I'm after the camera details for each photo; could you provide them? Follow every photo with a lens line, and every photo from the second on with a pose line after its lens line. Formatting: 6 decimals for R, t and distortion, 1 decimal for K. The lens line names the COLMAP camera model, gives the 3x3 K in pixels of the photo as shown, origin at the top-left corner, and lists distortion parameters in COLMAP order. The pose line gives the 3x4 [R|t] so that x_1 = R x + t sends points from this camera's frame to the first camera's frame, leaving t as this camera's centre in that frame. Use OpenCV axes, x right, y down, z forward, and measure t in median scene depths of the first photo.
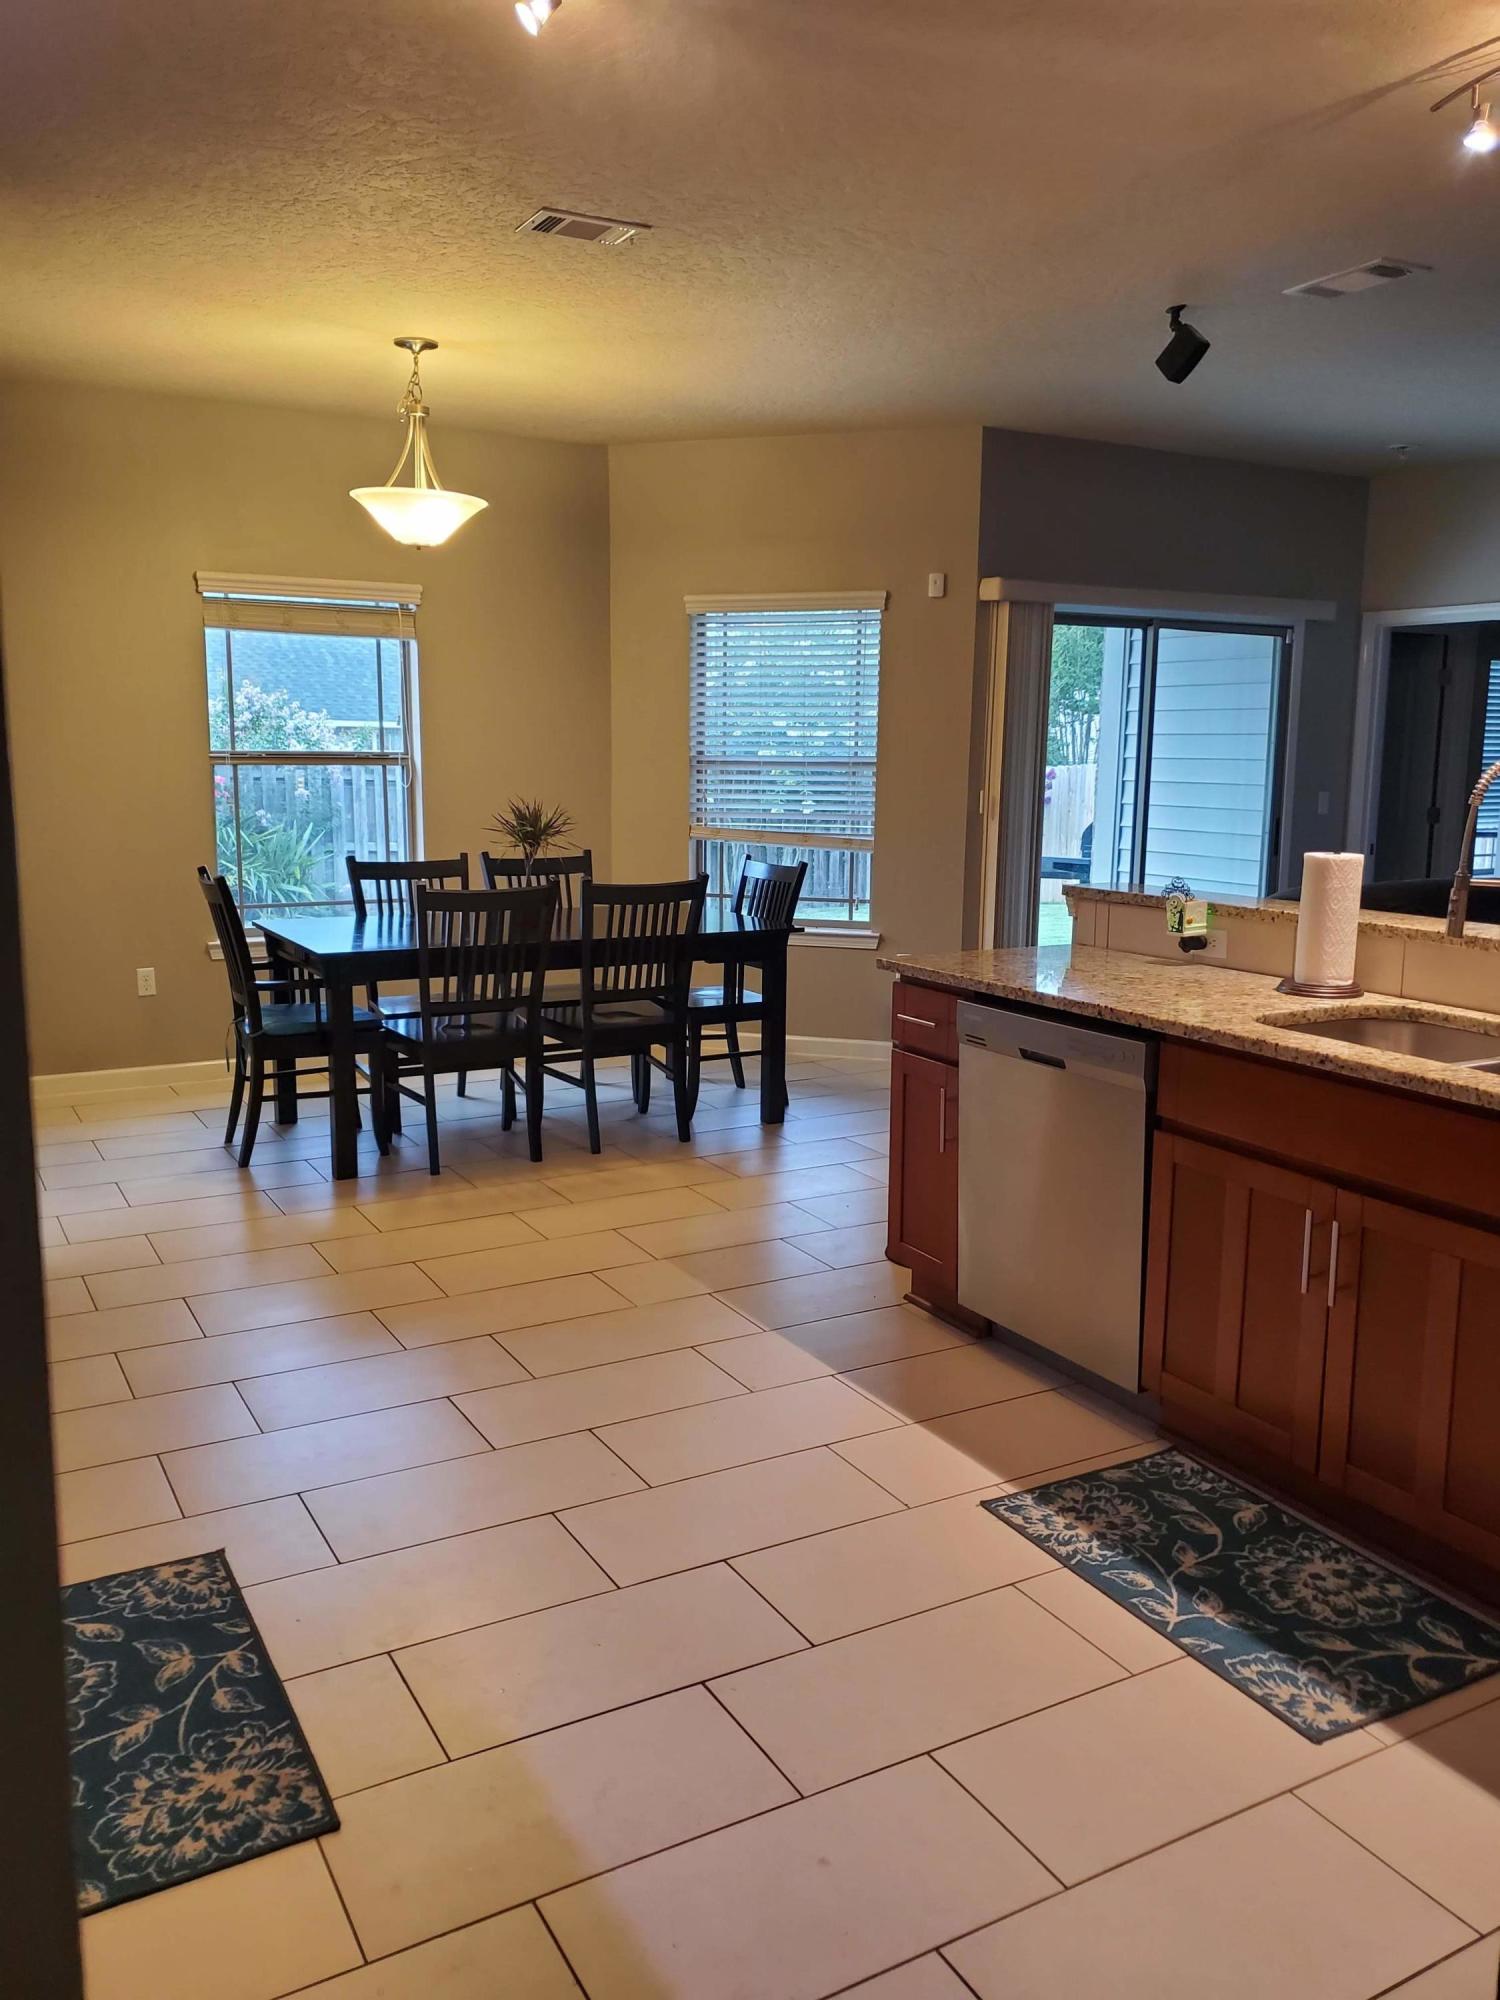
lens RADIAL K [[1555.7, 0, 750.0], [0, 1555.7, 1000.0], [0, 0, 1]] dist [0.000907, 0.006403]
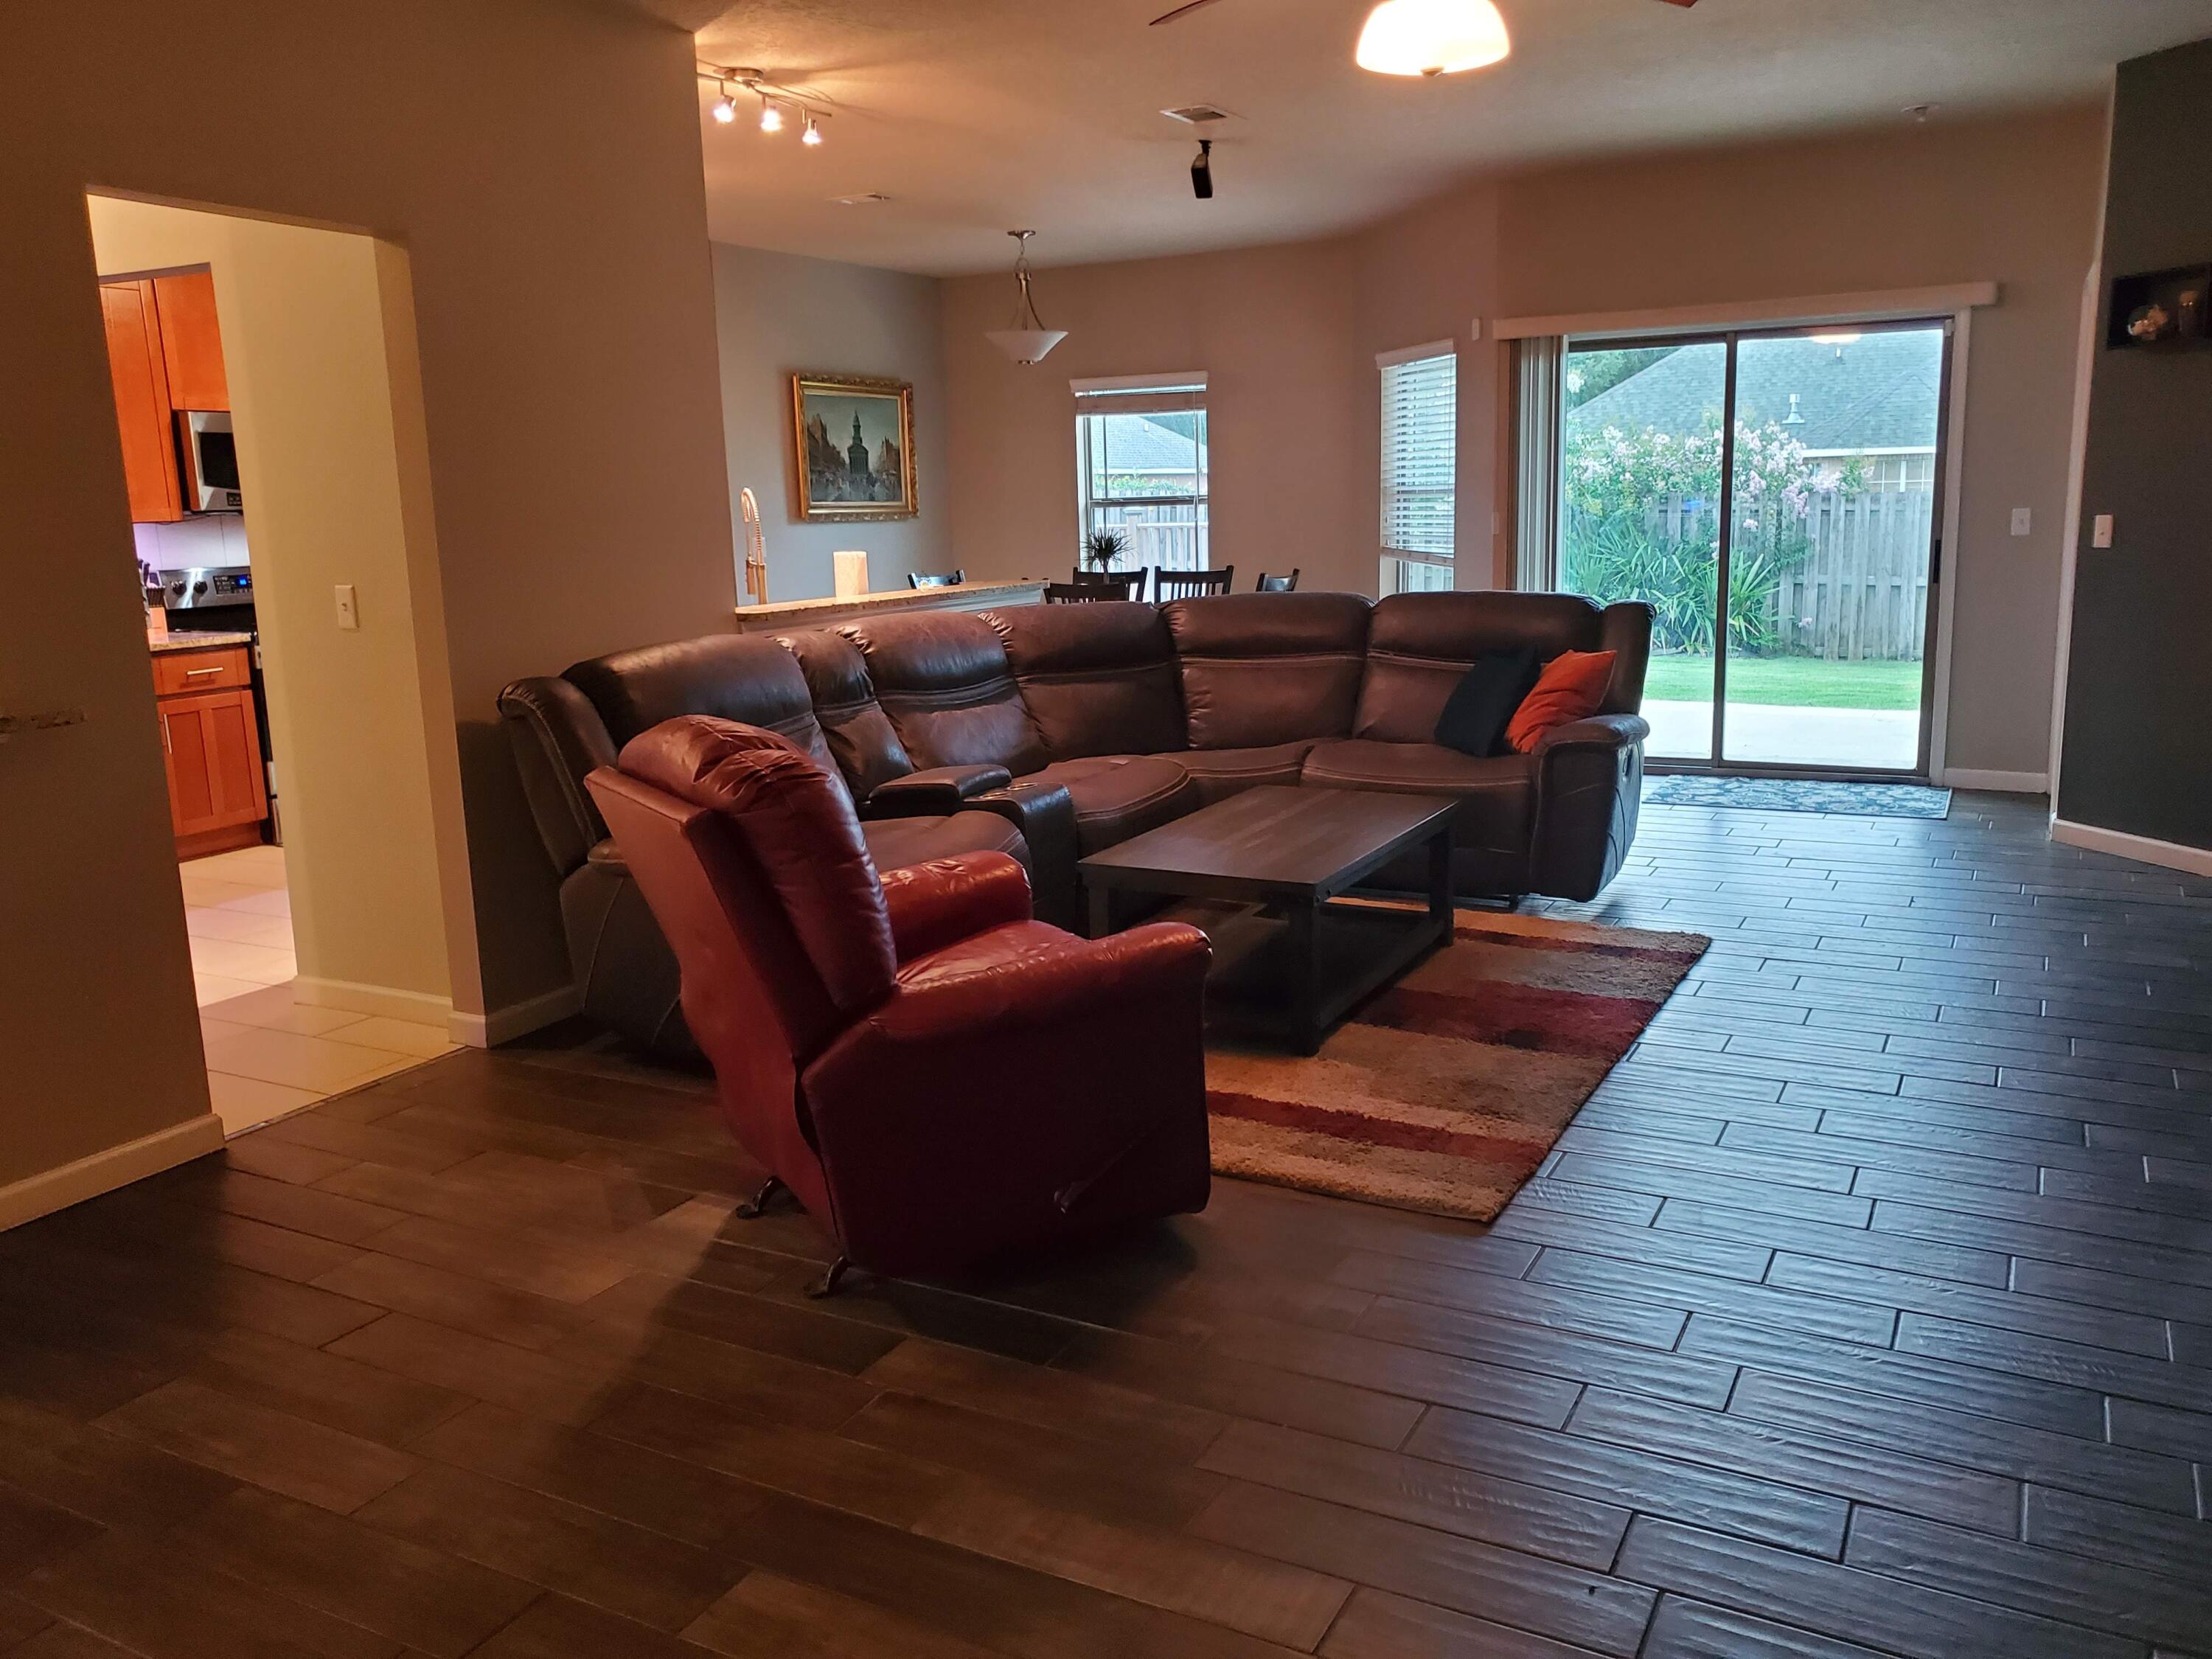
lens RADIAL K [[1721.4, 0, 1106.0], [0, 1721.4, 829.5], [0, 0, 1]] dist [0.011107, 0.004639]
pose [[0.534007, 0.137863, -0.834165, 2.377621], [-0.104755, 0.989803, 0.096524, -0.006769], [0.838966, 0.035838, 0.543003, 0.260721]]
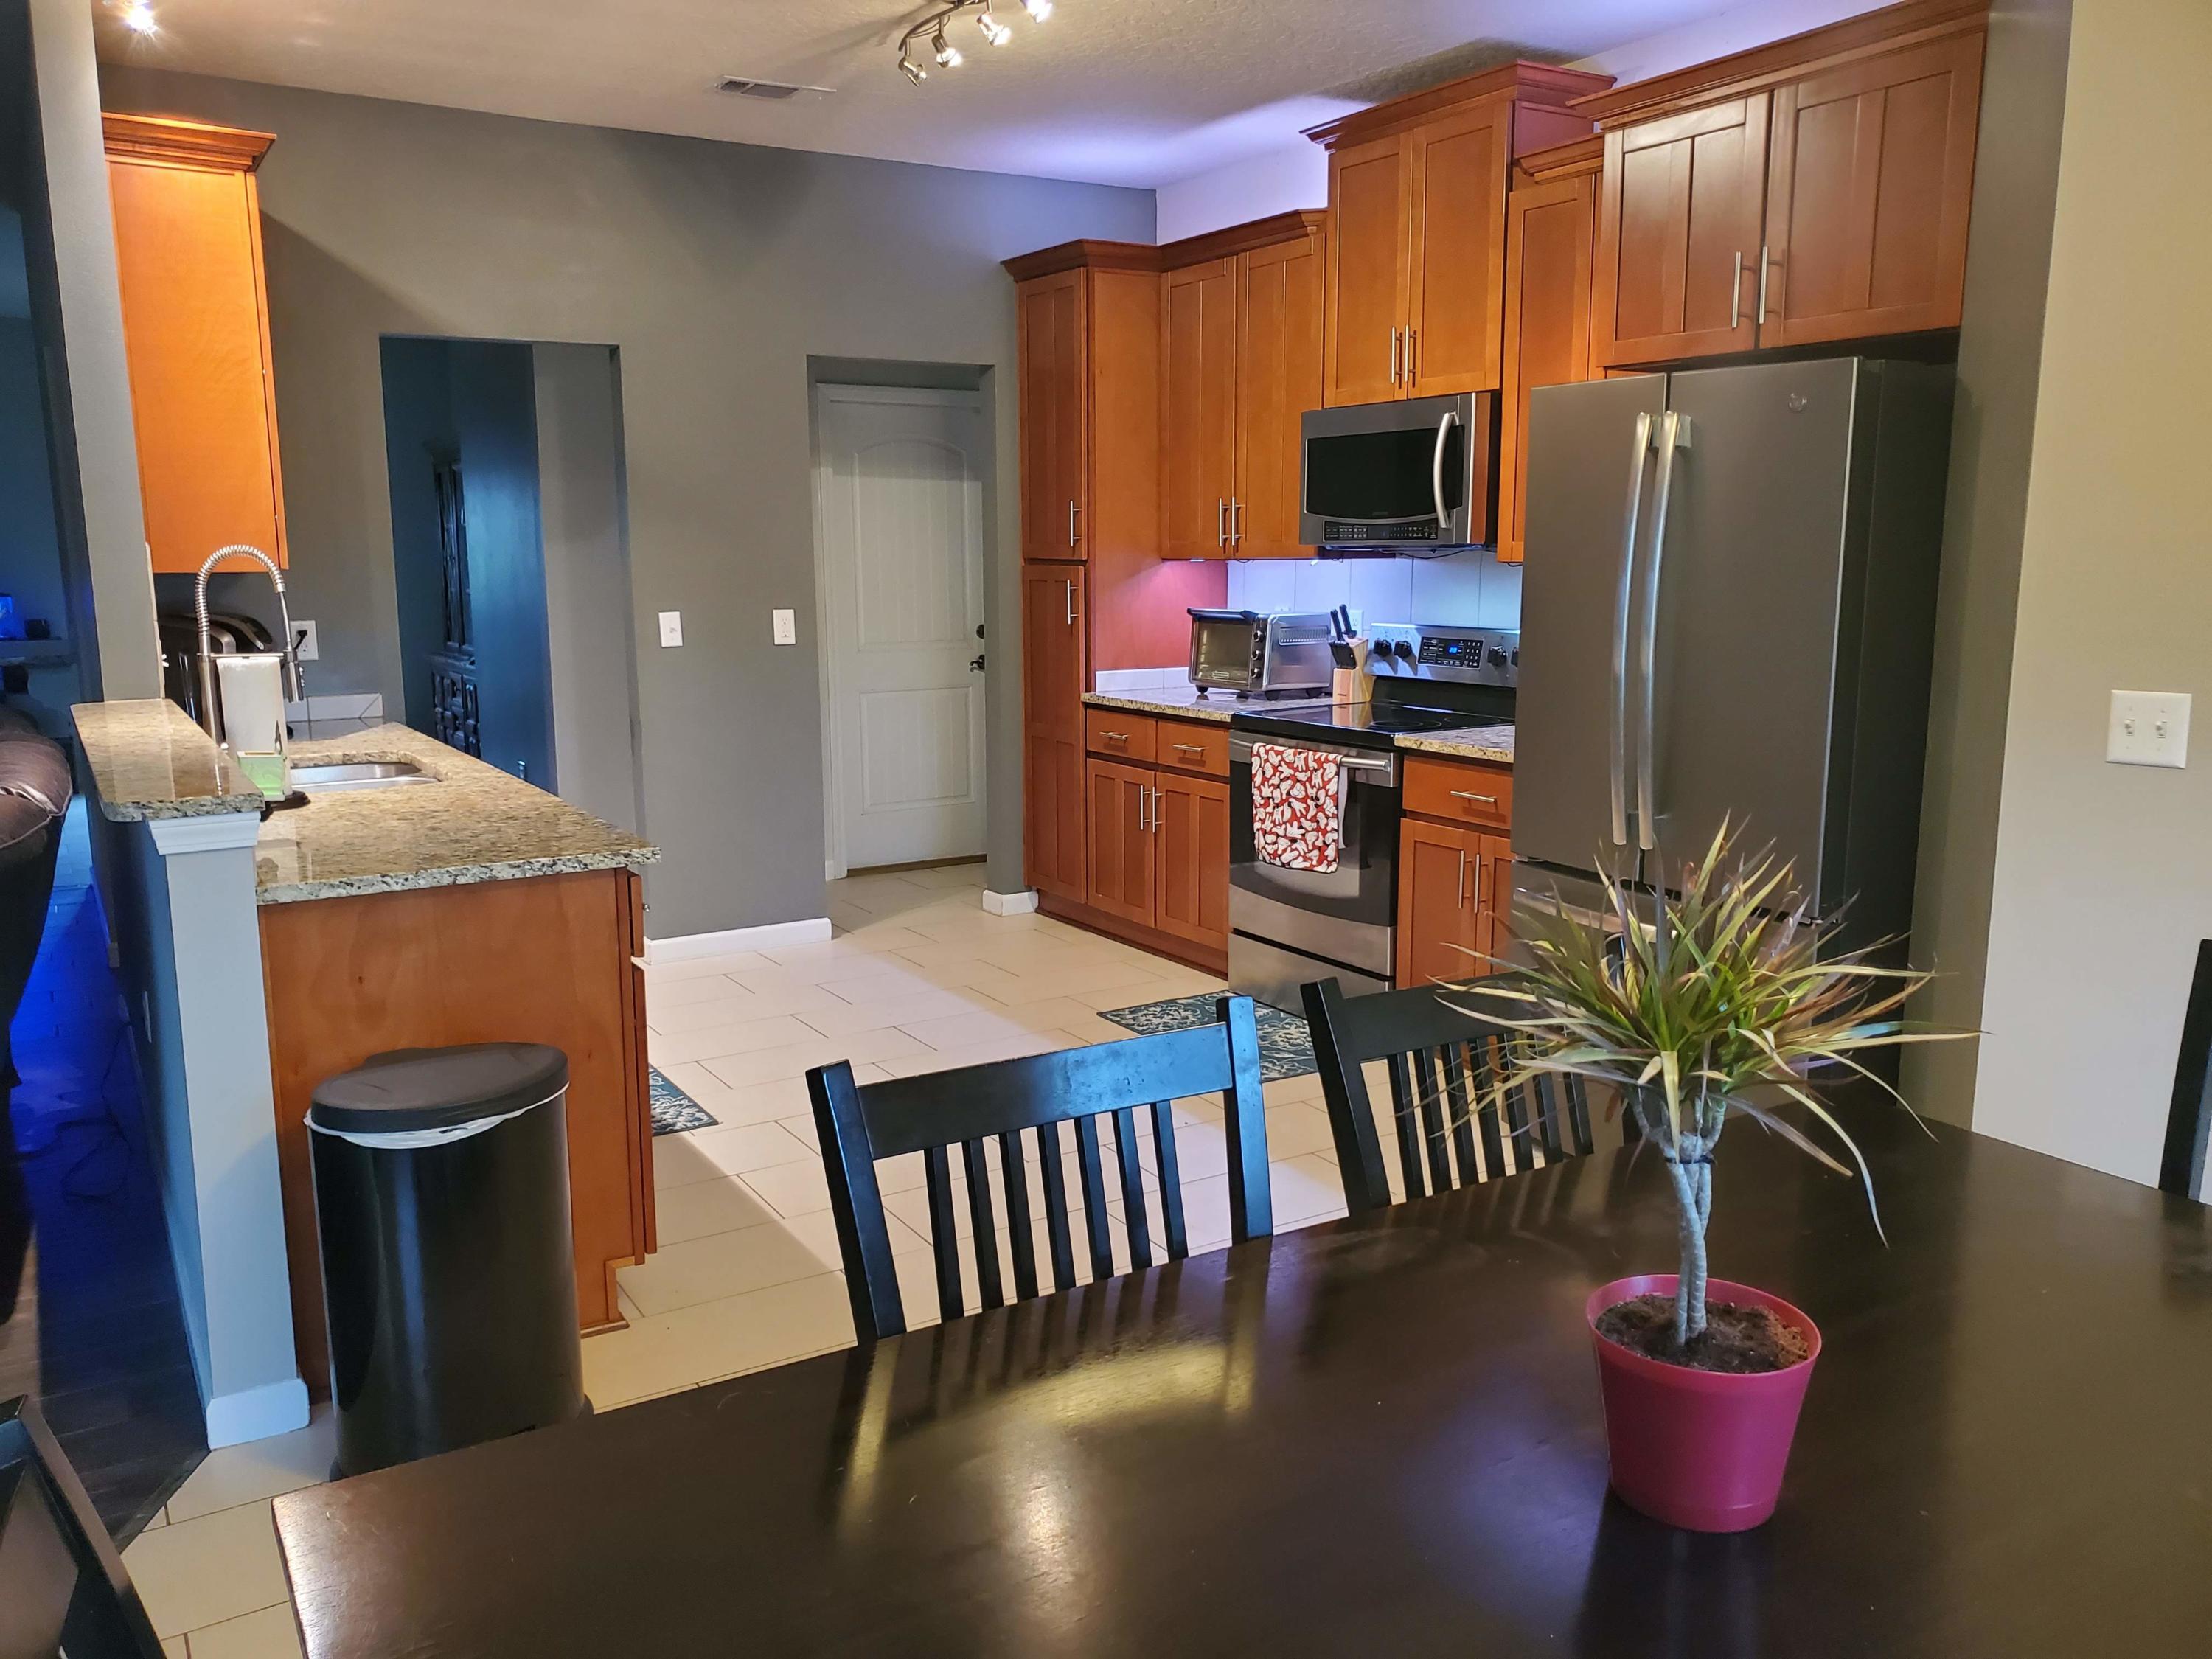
lens RADIAL K [[1697.3, 0, 1106.0], [0, 1697.3, 829.5], [0, 0, 1]] dist [0.129221, -0.274974]
pose [[-0.999035, -0.002611, -0.043838, -0.114918], [-0.016813, 0.944916, 0.326879, -0.389196], [0.040570, 0.327301, -0.944049, 2.298422]]
